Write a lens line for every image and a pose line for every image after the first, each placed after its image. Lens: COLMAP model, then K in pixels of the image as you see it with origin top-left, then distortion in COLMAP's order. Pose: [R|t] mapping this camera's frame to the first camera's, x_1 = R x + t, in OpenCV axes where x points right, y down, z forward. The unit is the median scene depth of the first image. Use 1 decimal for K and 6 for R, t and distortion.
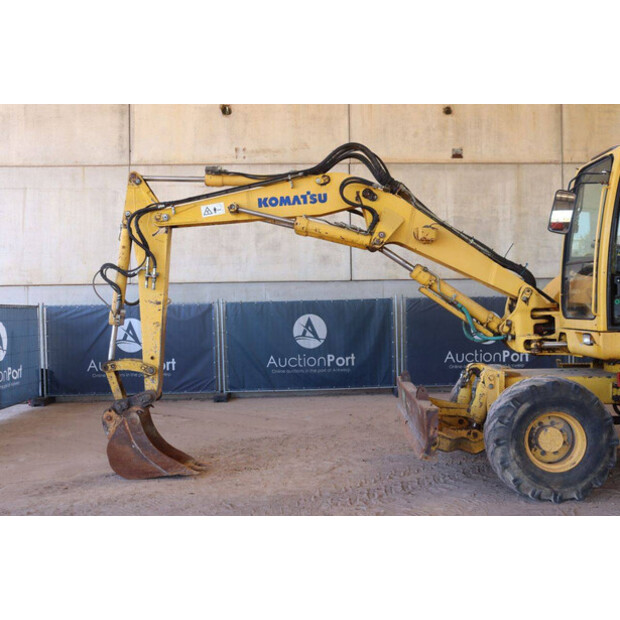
lens RADIAL K [[656.5, 0, 309.3], [0, 656.5, 312.8], [0, 0, 1]] dist [-0.040634, 0.000000]
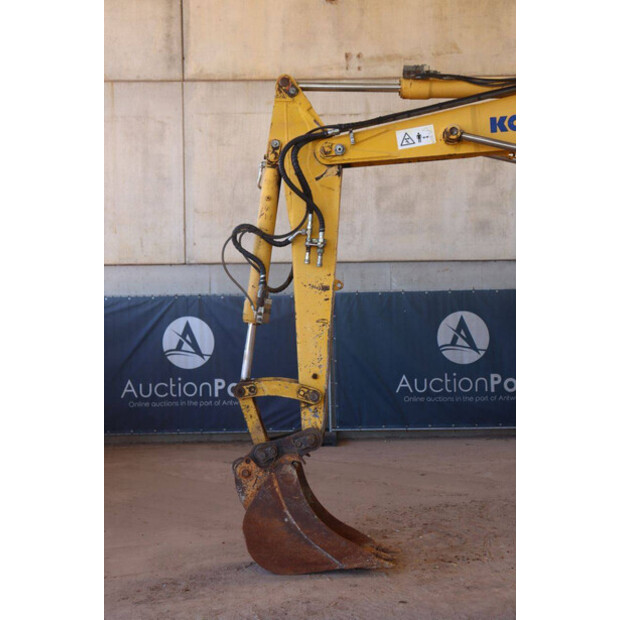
lens RADIAL K [[957.8, 0, 304.1], [0, 957.8, 314.7], [0, 0, 1]] dist [0.123061, 0.000000]
pose [[0.998913, 0.002875, -0.046519, -0.209253], [-0.002818, 0.999995, 0.001277, 0.009010], [0.046523, -0.001144, 0.998917, 0.089377]]
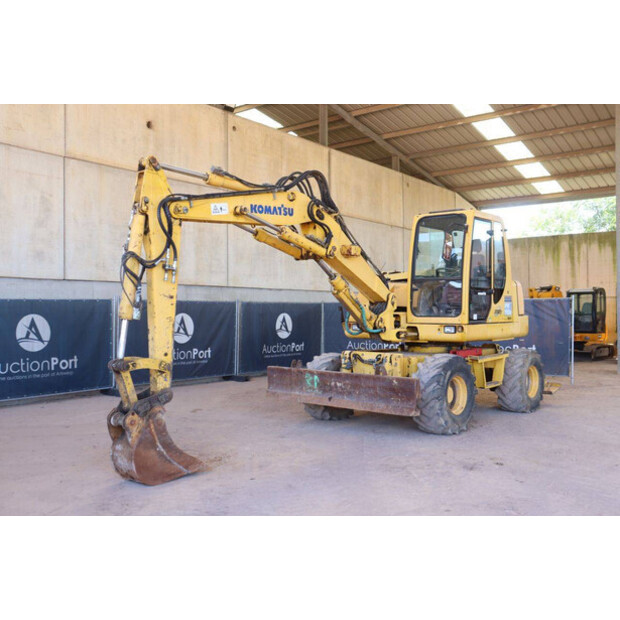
lens RADIAL K [[656.5, 0, 324.1], [0, 656.5, 308.8], [0, 0, 1]] dist [-0.040634, 0.000000]
pose [[0.626280, 0.019058, 0.779366, -0.847684], [-0.004956, 0.999778, -0.020465, 0.021064], [-0.779583, 0.008954, 0.626235, 0.223307]]
